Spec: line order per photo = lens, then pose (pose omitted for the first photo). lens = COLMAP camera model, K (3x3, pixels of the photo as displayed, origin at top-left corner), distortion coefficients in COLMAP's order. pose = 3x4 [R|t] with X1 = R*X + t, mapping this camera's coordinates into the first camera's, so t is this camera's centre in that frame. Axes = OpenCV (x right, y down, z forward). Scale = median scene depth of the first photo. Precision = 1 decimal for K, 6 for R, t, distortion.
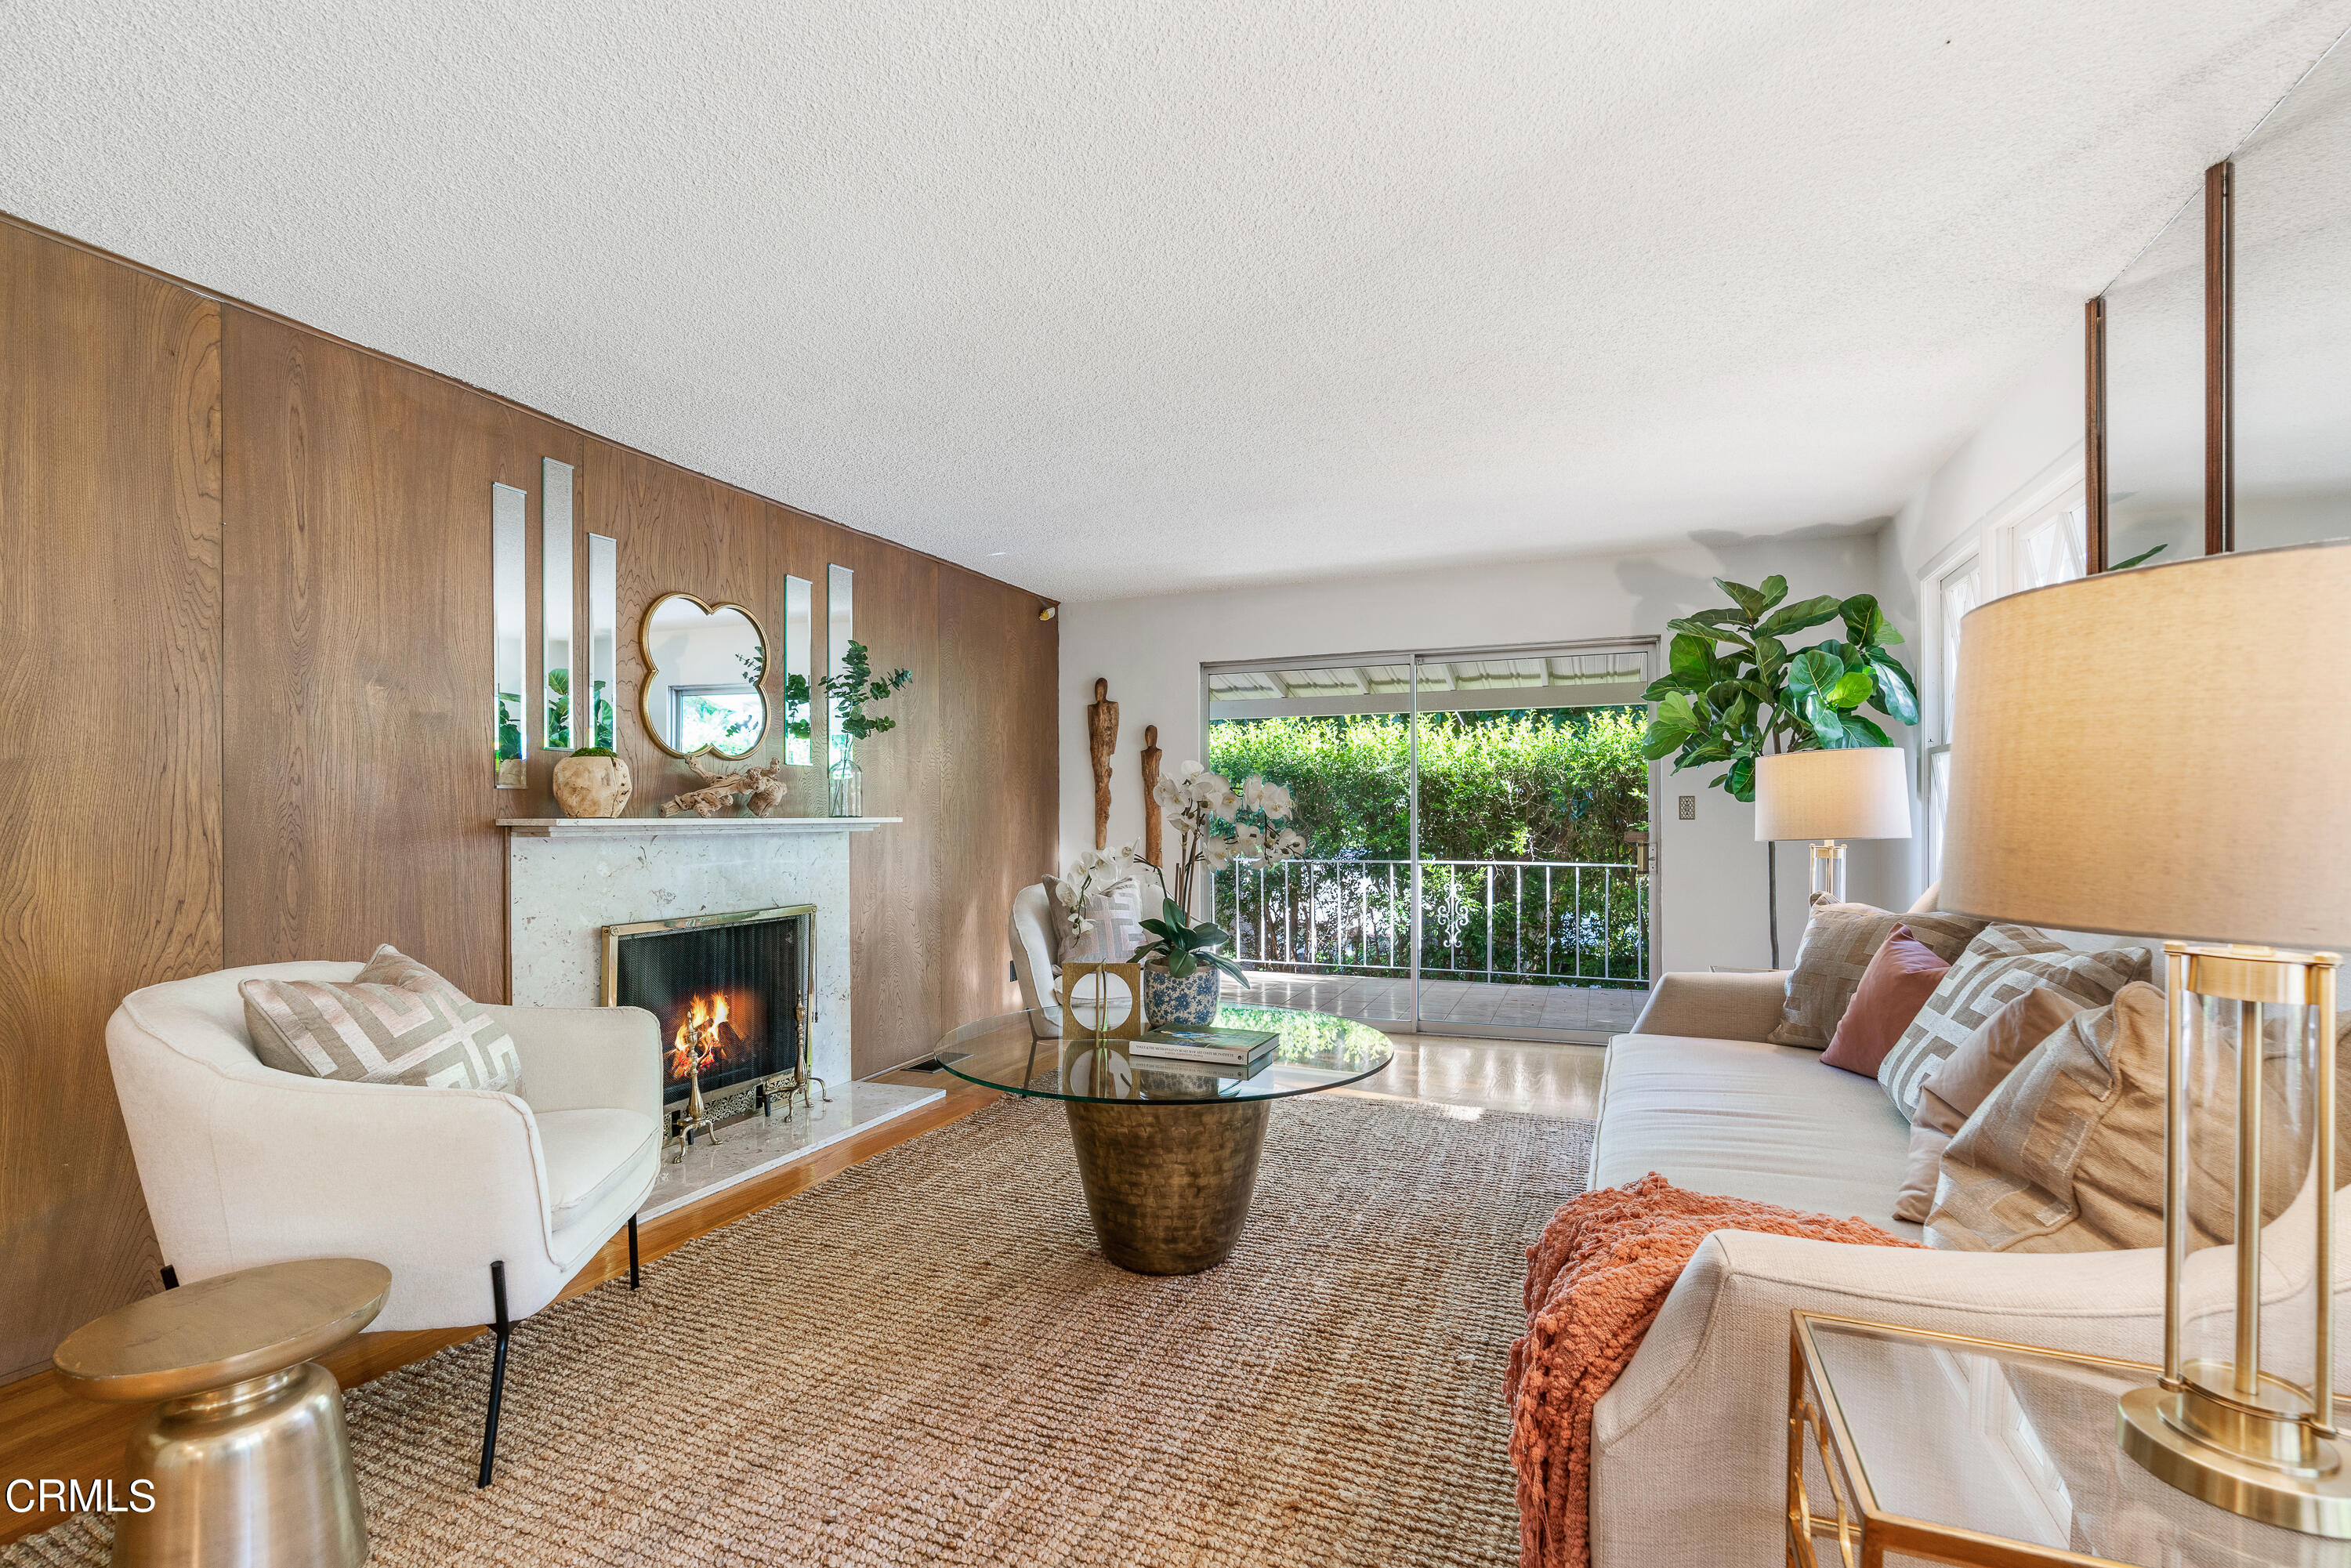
lens RADIAL K [[1084.9, 0, 1185.3], [0, 1084.9, 804.6], [0, 0, 1]] dist [-0.005293, 0.001887]
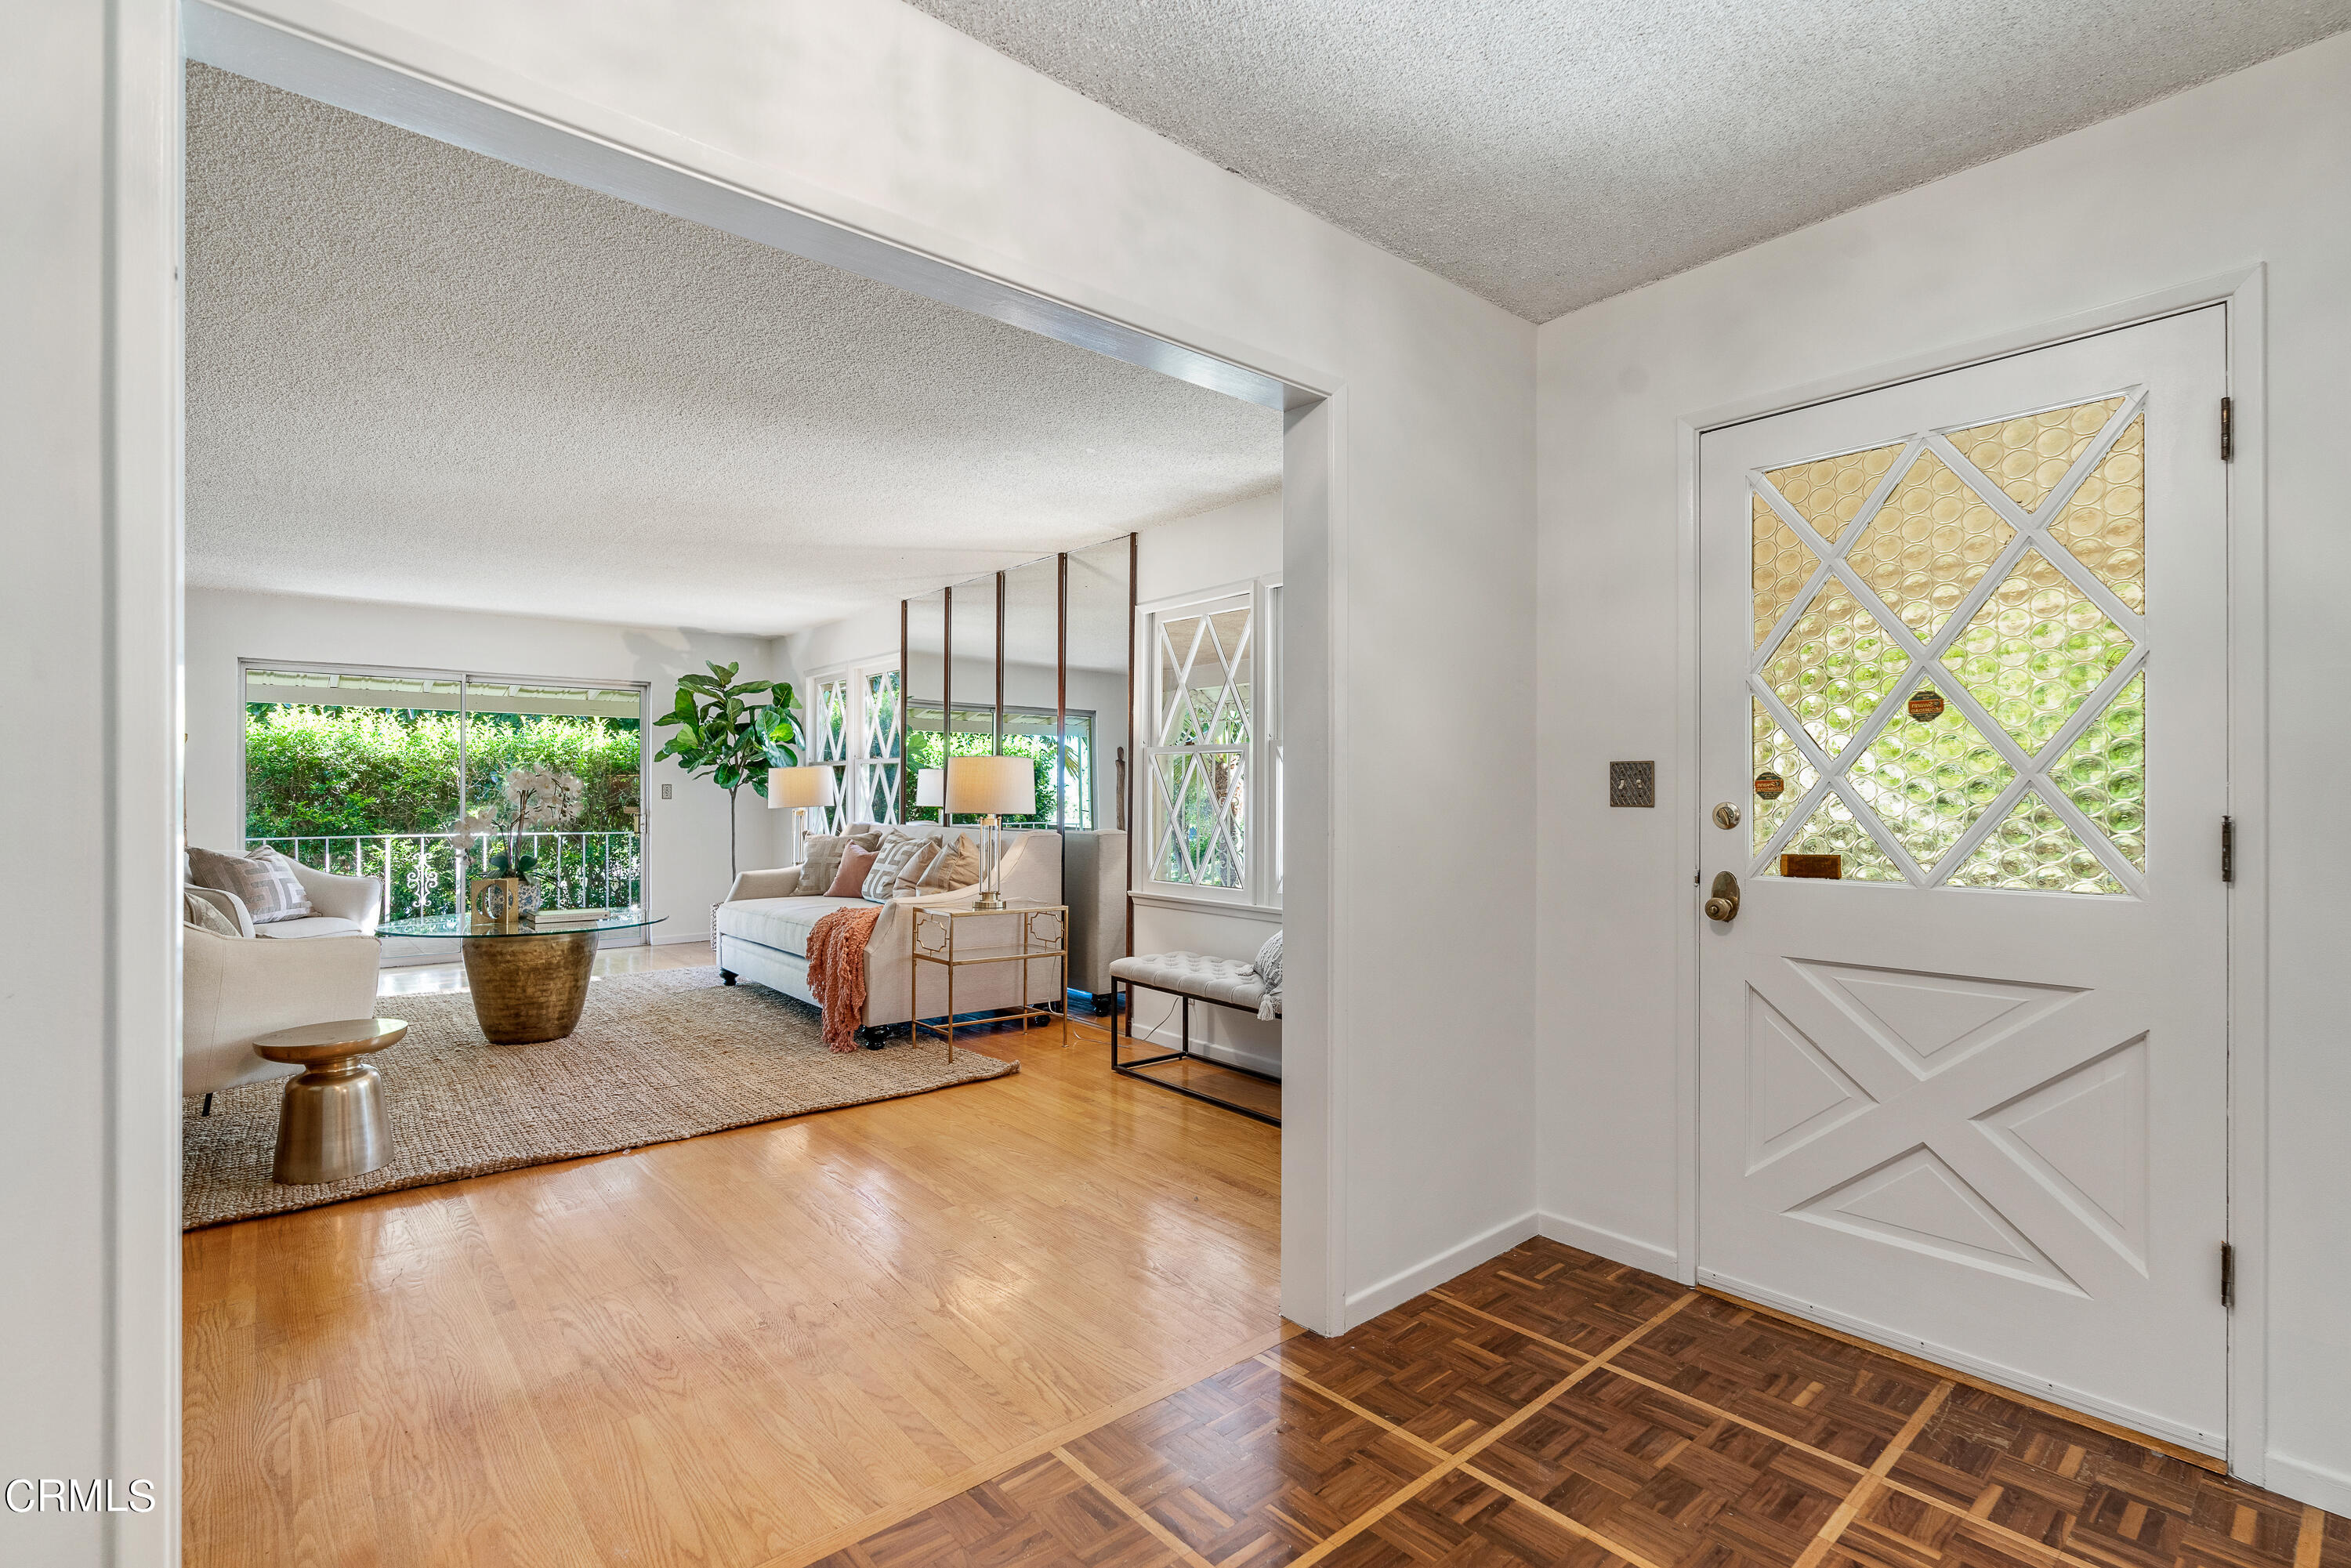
lens RADIAL K [[1084.9, 0, 1182.4], [0, 1084.9, 790.8], [0, 0, 1]] dist [-0.005293, 0.001887]
pose [[0.469099, 0.006709, 0.883120, -0.677826], [-0.009099, 0.999955, -0.002763, -0.000843], [-0.883099, -0.006739, 0.469139, -0.487253]]
